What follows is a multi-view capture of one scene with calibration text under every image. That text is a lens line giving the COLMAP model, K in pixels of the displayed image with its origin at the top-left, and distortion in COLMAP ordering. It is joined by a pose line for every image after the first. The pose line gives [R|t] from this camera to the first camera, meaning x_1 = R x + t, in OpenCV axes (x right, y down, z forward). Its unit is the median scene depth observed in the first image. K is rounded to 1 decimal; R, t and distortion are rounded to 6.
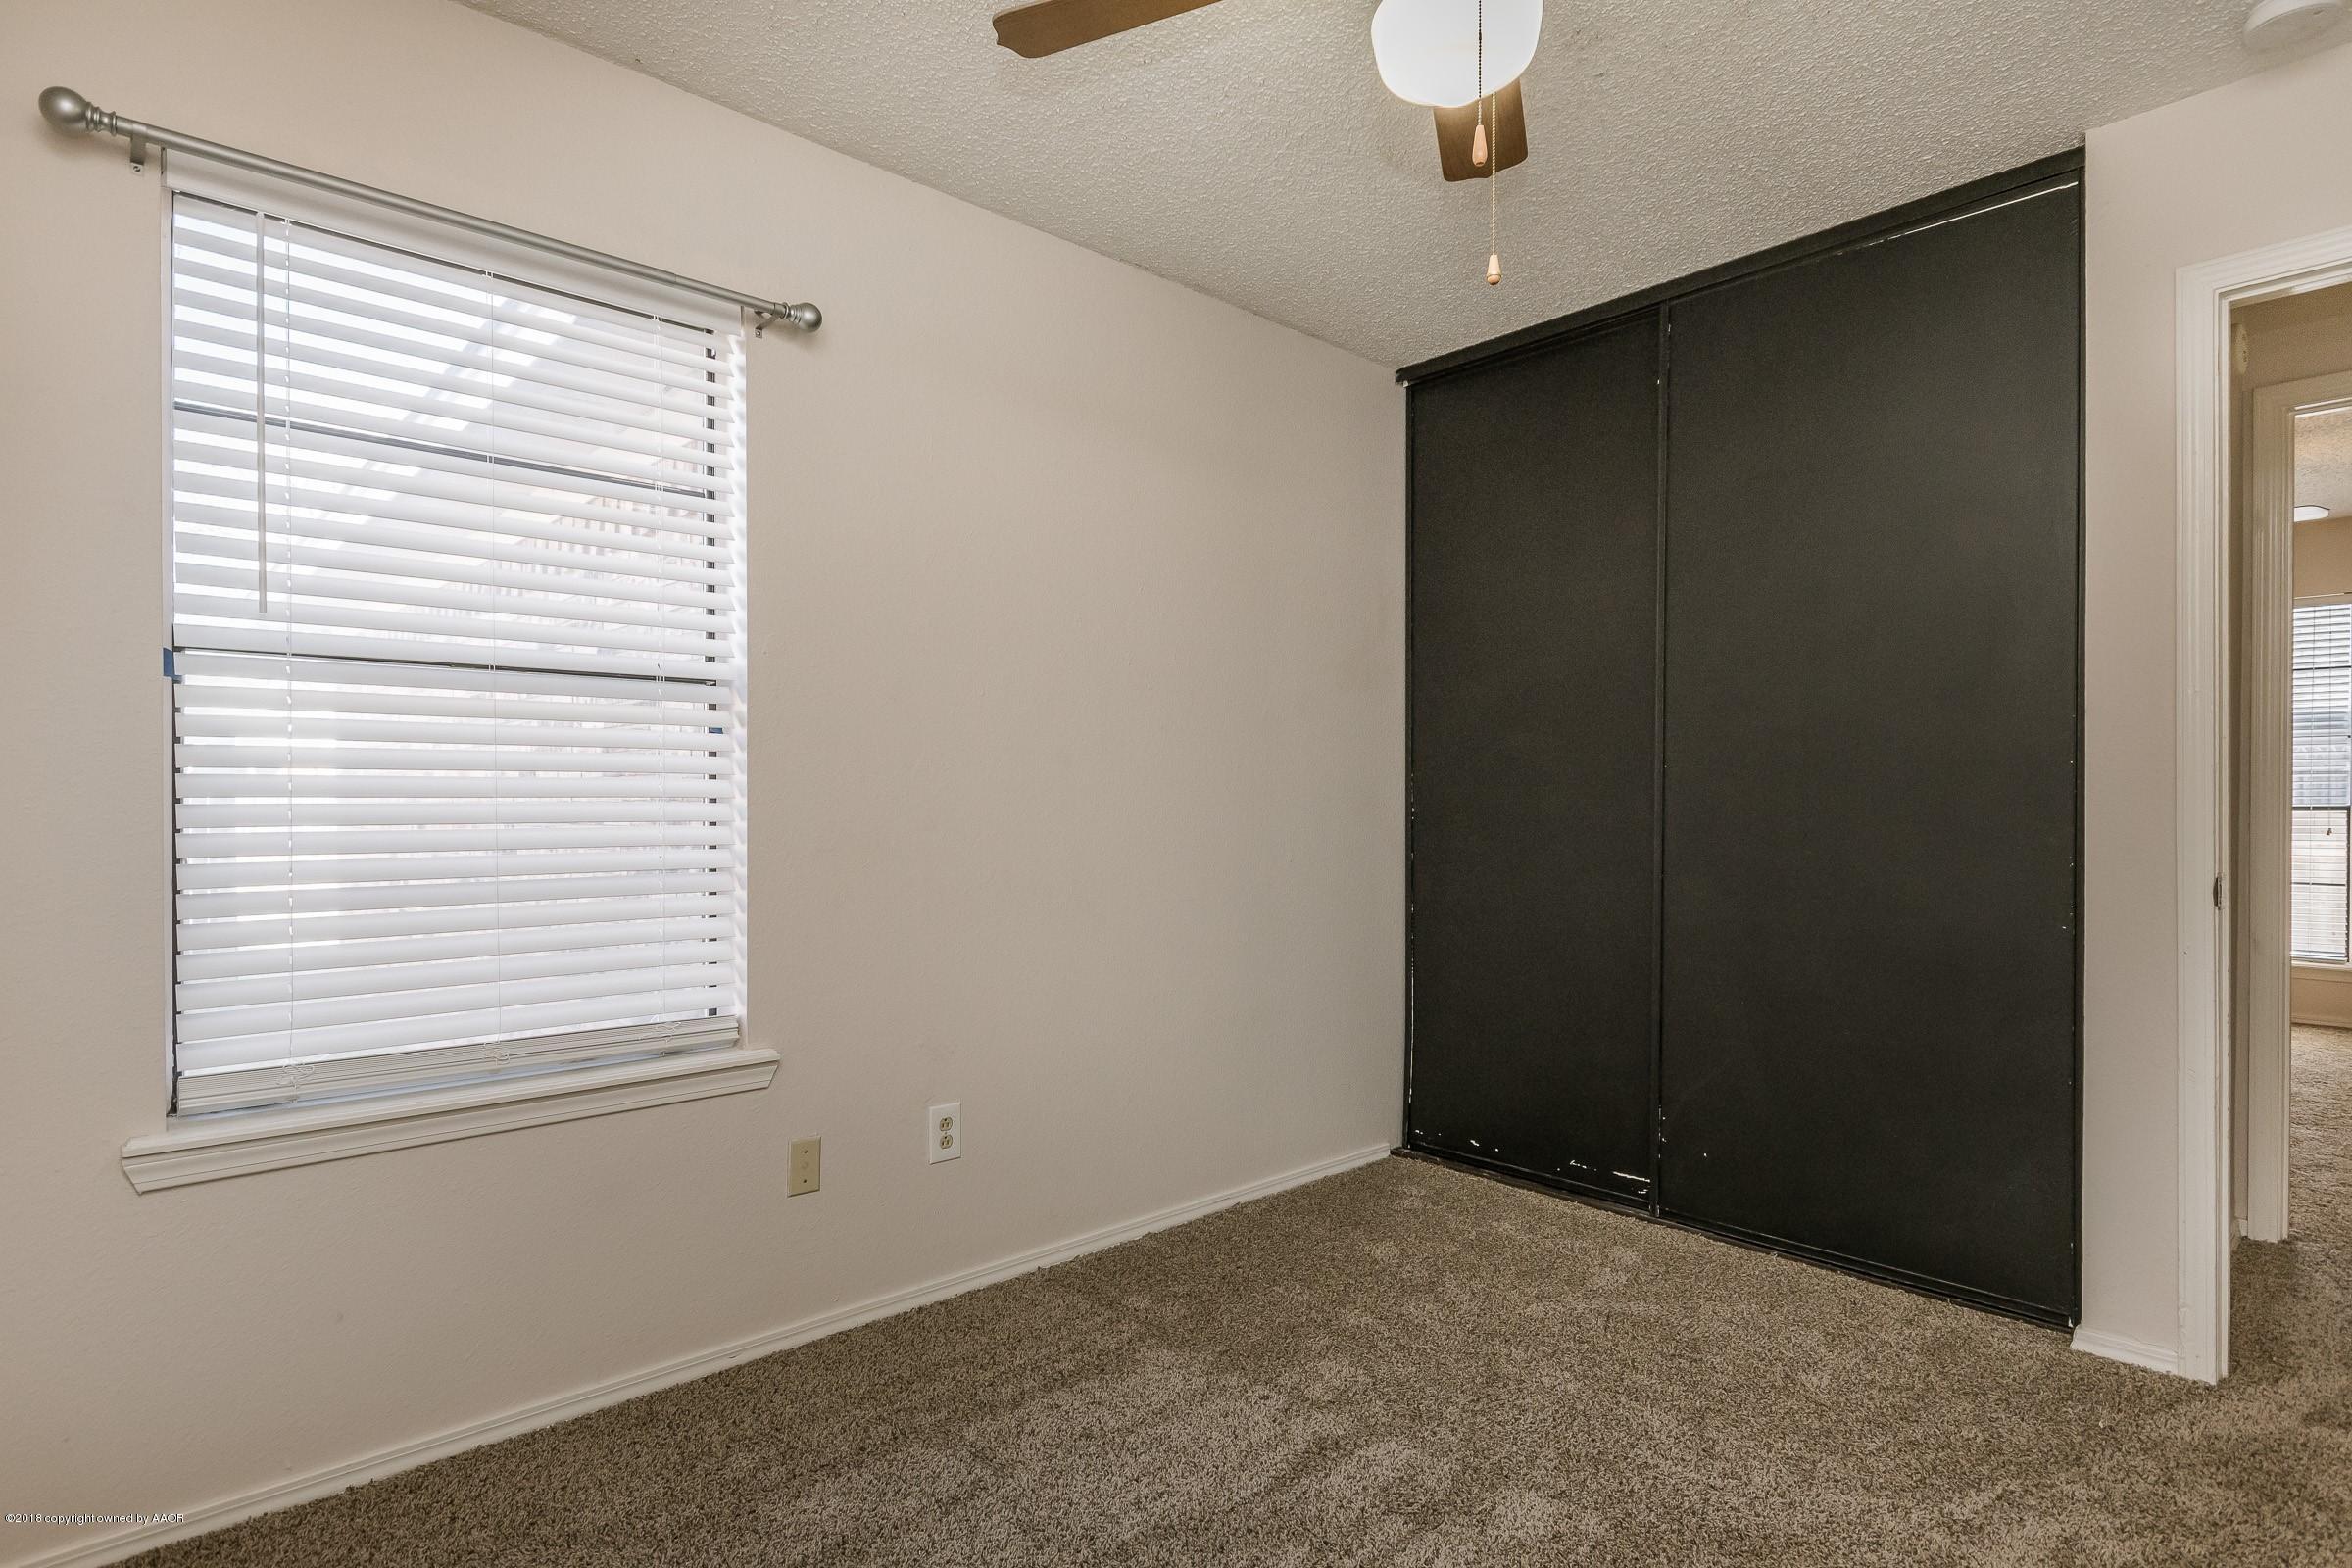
lens RADIAL K [[1188.8, 0, 1178.9], [0, 1188.8, 804.5], [0, 0, 1]] dist [0.003556, 0.000503]
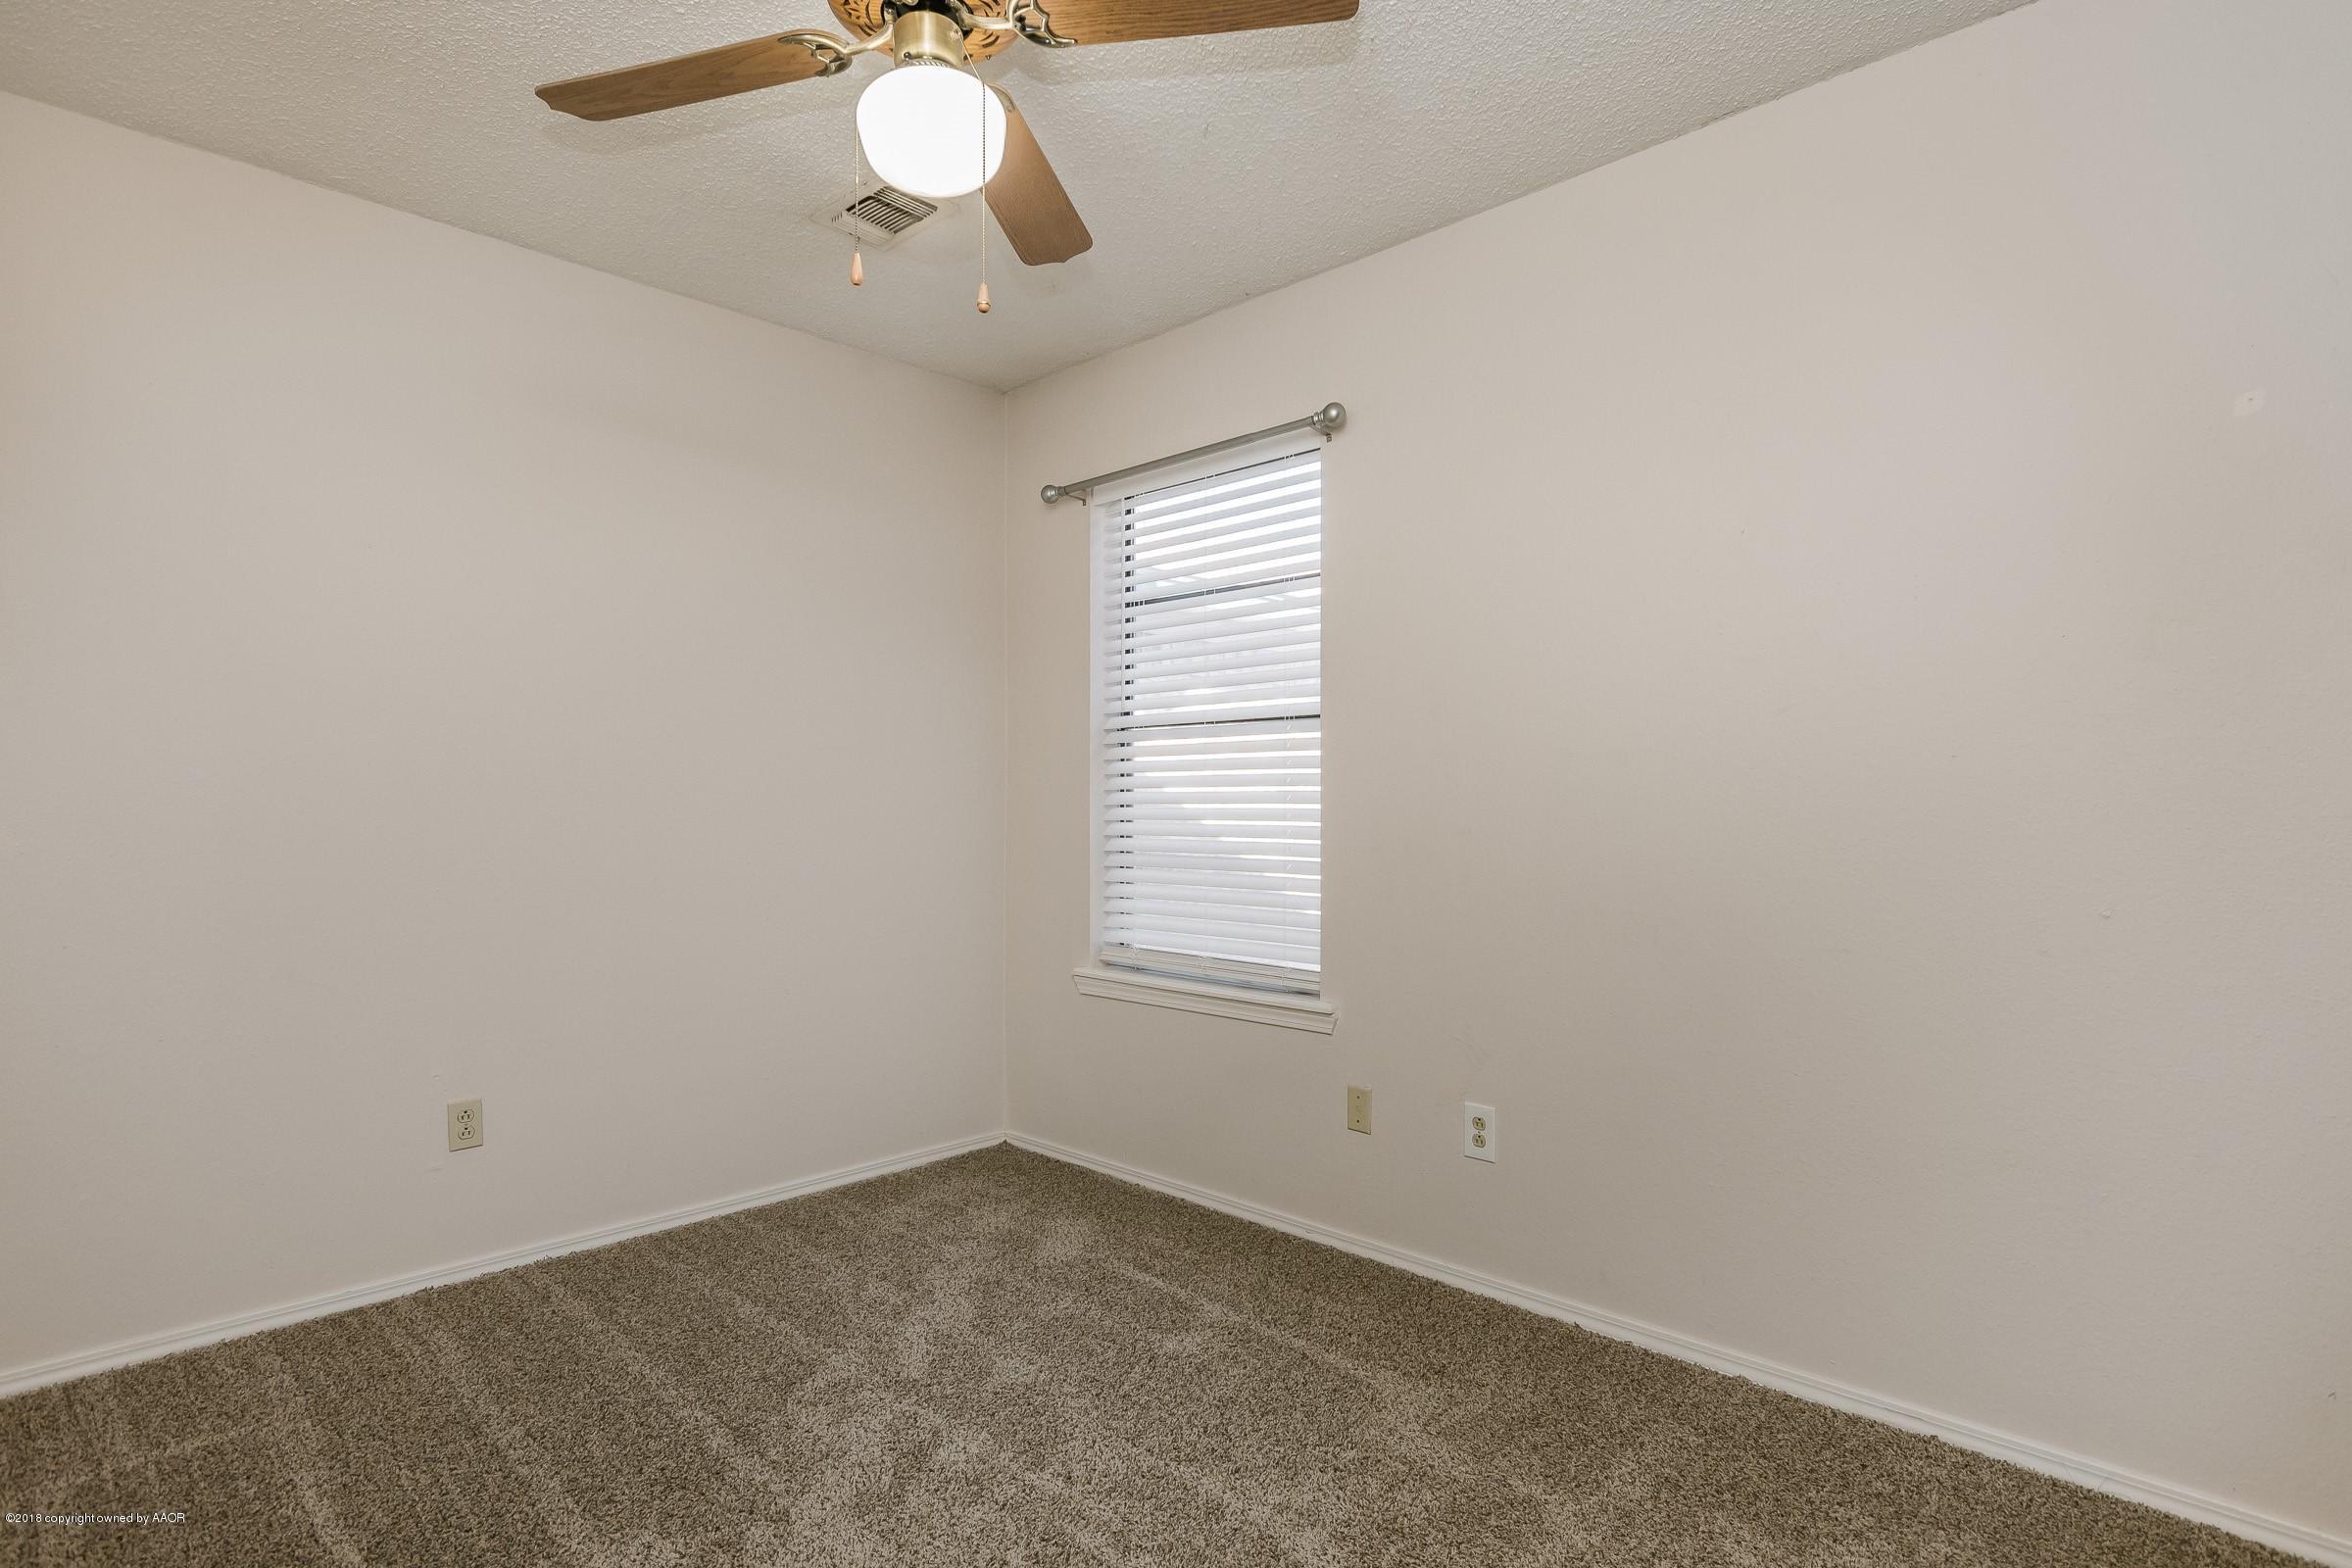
lens RADIAL K [[1188.8, 0, 1178.9], [0, 1188.8, 804.5], [0, 0, 1]] dist [0.003556, 0.000503]
pose [[0.075744, 0.002934, -0.997123, 0.899380], [-0.001617, 0.999995, 0.002819, -0.008817], [0.997126, 0.001398, 0.075748, 0.745361]]
